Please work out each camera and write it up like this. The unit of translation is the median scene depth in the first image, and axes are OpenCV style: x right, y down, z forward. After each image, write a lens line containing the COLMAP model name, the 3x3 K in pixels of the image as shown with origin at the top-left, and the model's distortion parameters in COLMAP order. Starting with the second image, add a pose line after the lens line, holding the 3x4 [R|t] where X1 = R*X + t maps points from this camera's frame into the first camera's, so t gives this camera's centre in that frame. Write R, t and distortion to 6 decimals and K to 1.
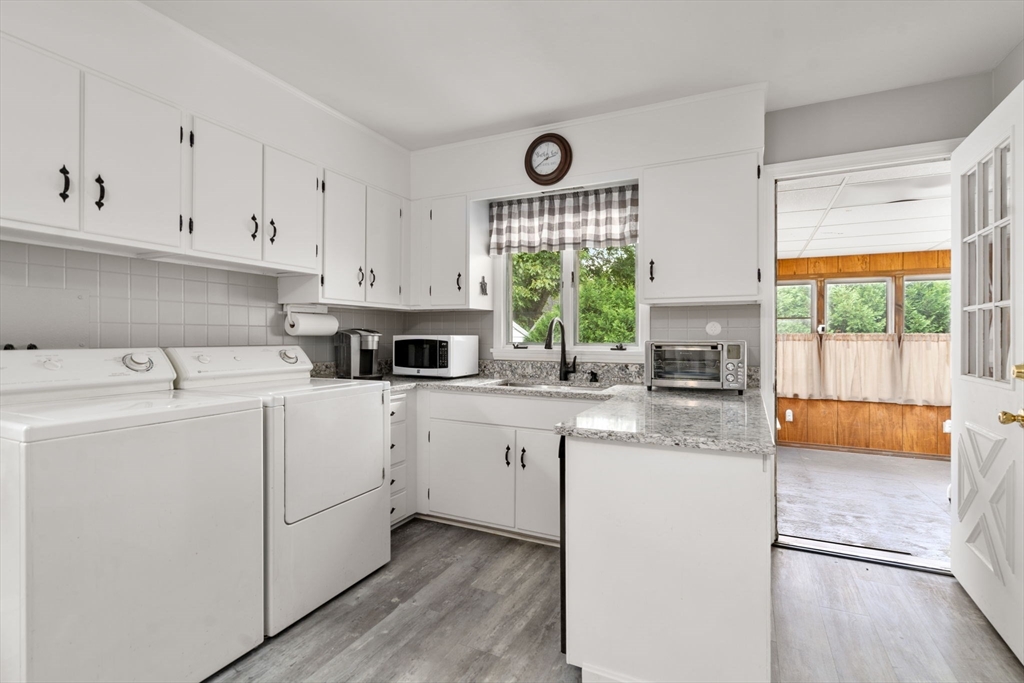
lens RADIAL K [[476.8, 0, 513.2], [0, 476.8, 336.9], [0, 0, 1]] dist [-0.007004, 0.000914]
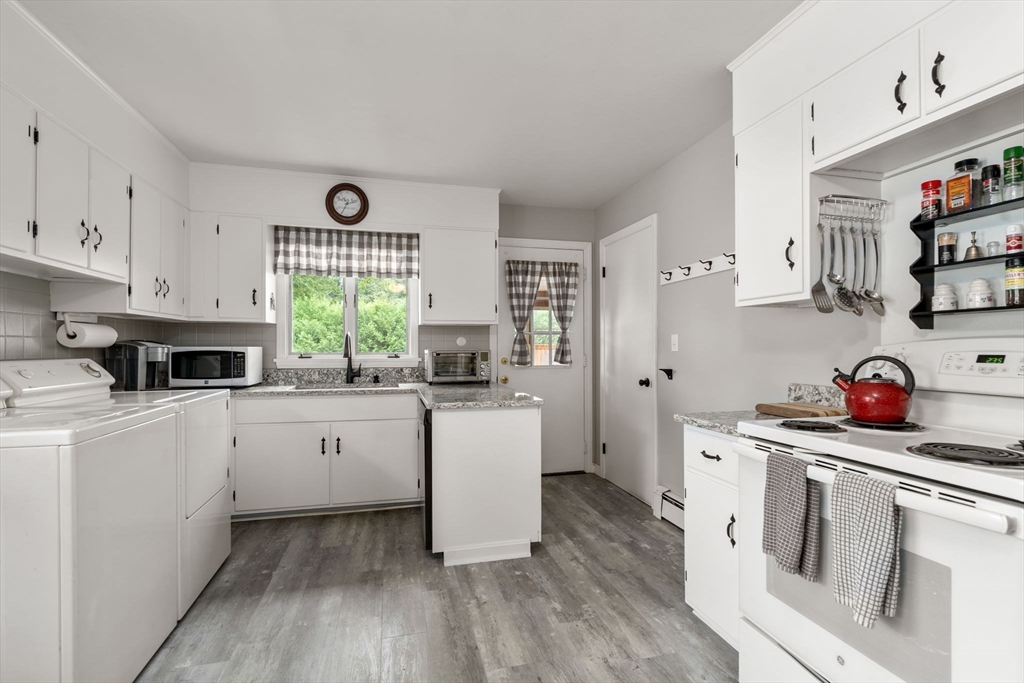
lens RADIAL K [[476.8, 0, 516.6], [0, 476.8, 346.2], [0, 0, 1]] dist [-0.007004, 0.000914]
pose [[0.757300, -0.001821, 0.653065, -0.398004], [0.002827, 0.999996, -0.000490, -0.002489], [-0.653061, 0.002217, 0.757302, -0.218820]]
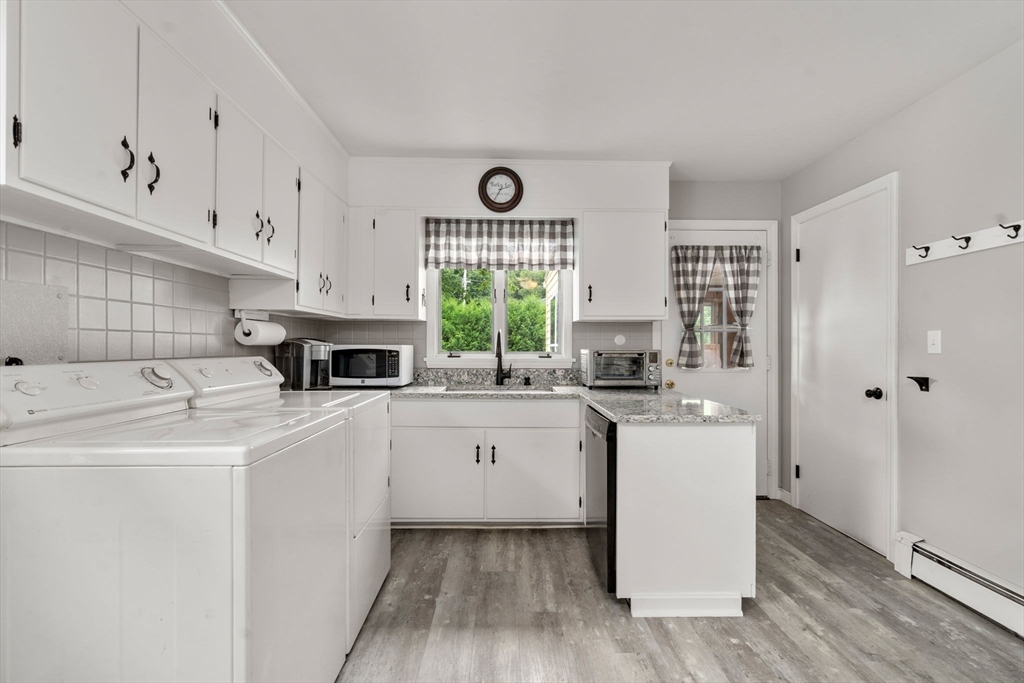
lens RADIAL K [[476.8, 0, 514.6], [0, 476.8, 342.7], [0, 0, 1]] dist [-0.007004, 0.000914]
pose [[0.890044, 0.003670, 0.455859, -0.408664], [-0.000973, 0.999981, -0.006151, -0.002492], [-0.455873, 0.005031, 0.890031, -0.020318]]
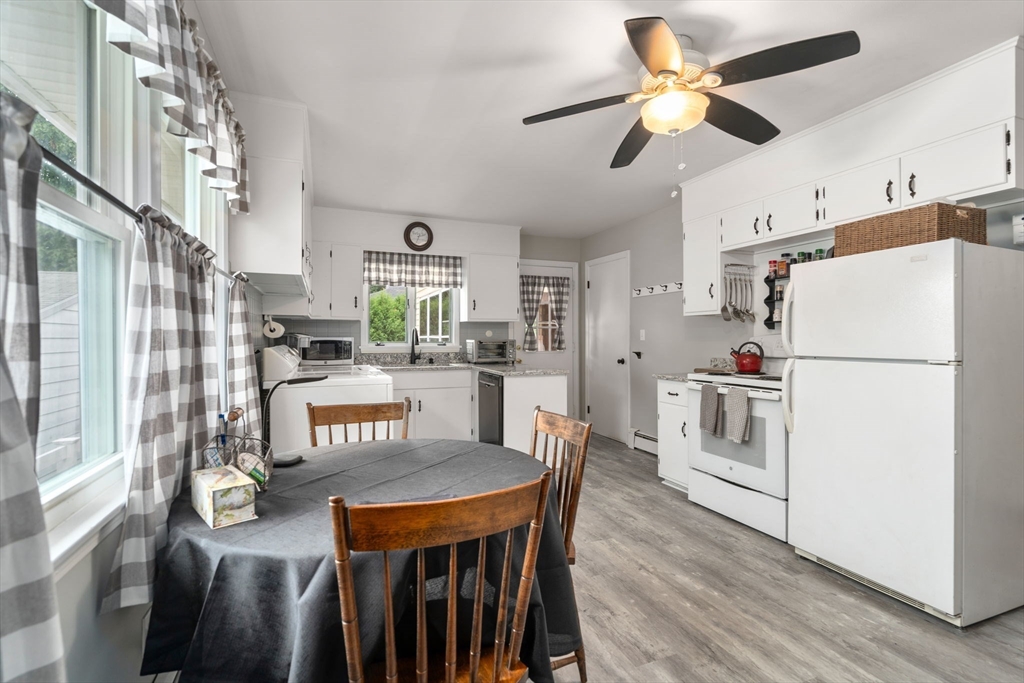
lens RADIAL K [[476.8, 0, 517.9], [0, 476.8, 332.2], [0, 0, 1]] dist [-0.007004, 0.000914]
pose [[0.665458, 0.005490, 0.746415, -0.979582], [0.002021, 0.999956, -0.009157, -0.004965], [-0.746433, 0.007602, 0.665418, -0.430079]]
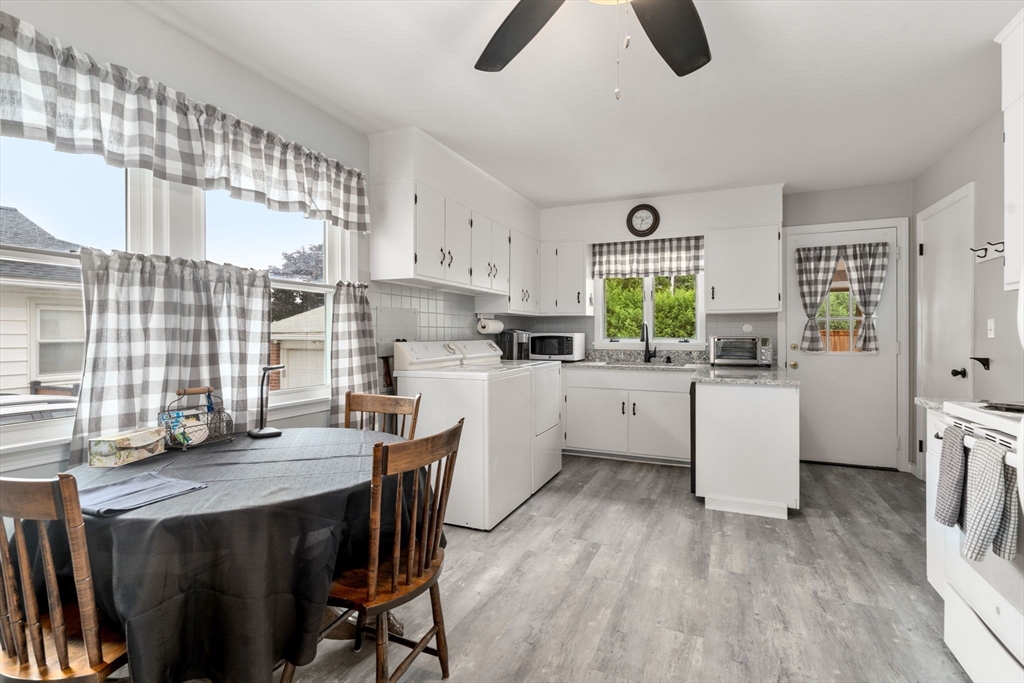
lens RADIAL K [[476.8, 0, 512.8], [0, 476.8, 335.9], [0, 0, 1]] dist [-0.007004, 0.000914]
pose [[0.999386, -0.003394, 0.034866, -0.407115], [0.003238, 0.999984, 0.004554, -0.001659], [-0.034881, -0.004439, 0.999382, -0.547938]]
